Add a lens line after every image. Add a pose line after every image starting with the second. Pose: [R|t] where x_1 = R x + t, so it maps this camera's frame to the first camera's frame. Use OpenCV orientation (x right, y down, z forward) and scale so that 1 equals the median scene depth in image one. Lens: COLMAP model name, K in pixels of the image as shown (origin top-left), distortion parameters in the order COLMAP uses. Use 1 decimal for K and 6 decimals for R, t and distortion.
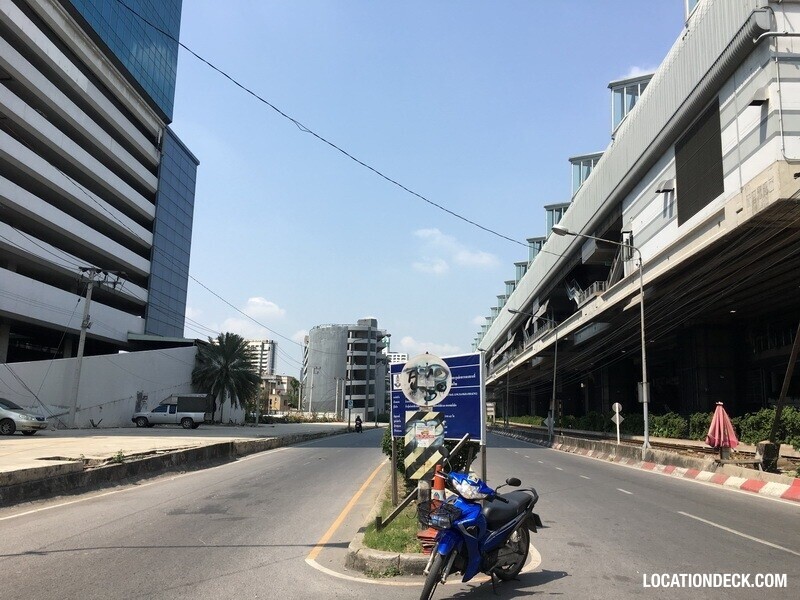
lens RADIAL K [[680.4, 0, 398.4], [0, 680.4, 301.3], [0, 0, 1]] dist [0.081663, -0.112756]
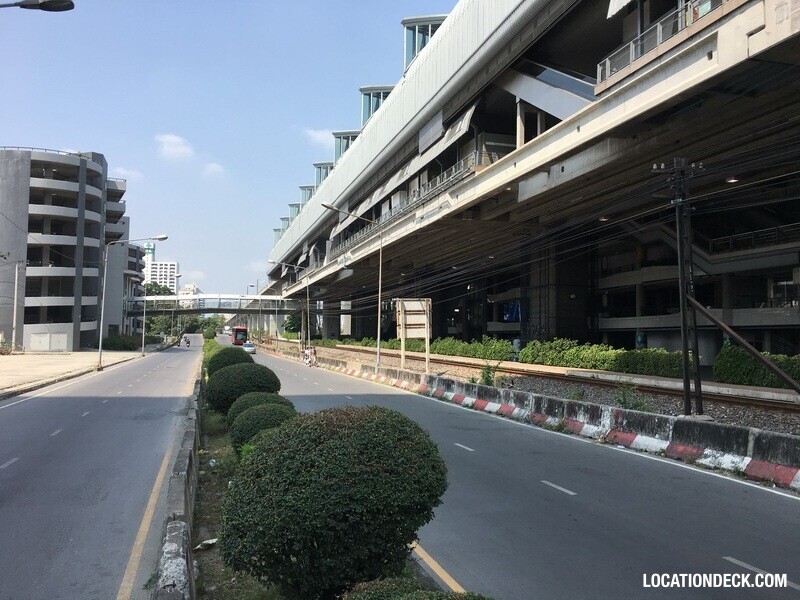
lens RADIAL K [[680.4, 0, 398.4], [0, 680.4, 301.3], [0, 0, 1]] dist [0.081663, -0.112756]
pose [[0.948245, 0.006273, 0.317479, 0.015701], [-0.043987, 0.992761, 0.111765, 0.076010], [-0.314479, -0.119945, 0.941656, 0.467448]]
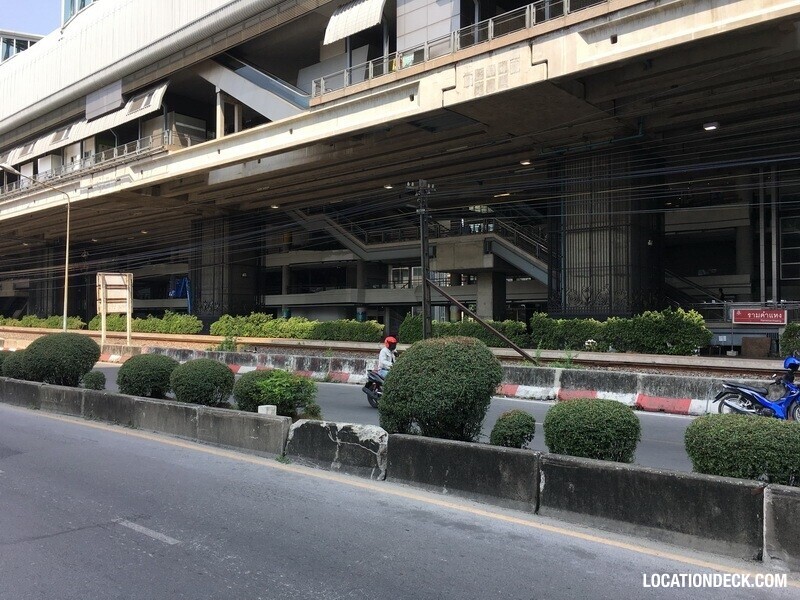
lens RADIAL K [[680.4, 0, 398.4], [0, 680.4, 301.3], [0, 0, 1]] dist [0.081663, -0.112756]
pose [[0.626297, 0.002872, 0.779579, -0.024100], [-0.121615, 0.988110, 0.094062, 0.076702], [-0.770040, -0.153720, 0.619200, 0.465416]]
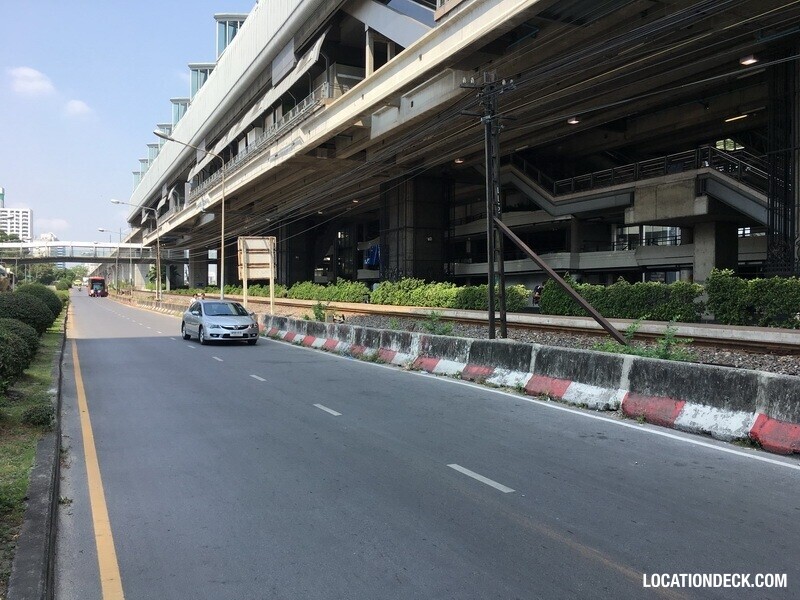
lens RADIAL K [[680.4, 0, 398.4], [0, 680.4, 301.3], [0, 0, 1]] dist [0.081663, -0.112756]
pose [[0.880425, -0.024512, 0.473551, 0.028905], [-0.064576, 0.983161, 0.170950, 0.080441], [-0.469767, -0.181089, 0.864017, 0.469281]]
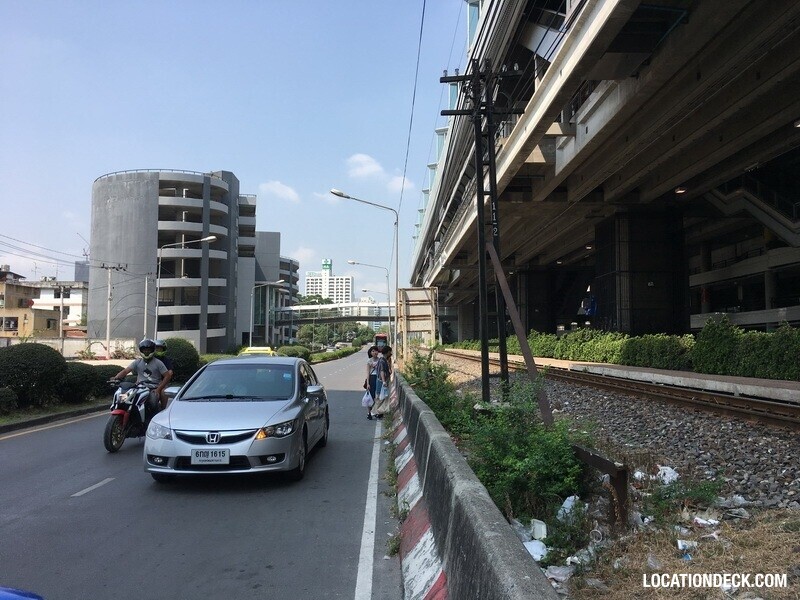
lens RADIAL K [[680.4, 0, 398.4], [0, 680.4, 301.3], [0, 0, 1]] dist [0.081663, -0.112756]
pose [[0.997866, -0.015899, 0.063325, 0.071272], [0.009398, 0.994775, 0.101658, 0.083172], [-0.064610, -0.100846, 0.992802, 0.475346]]
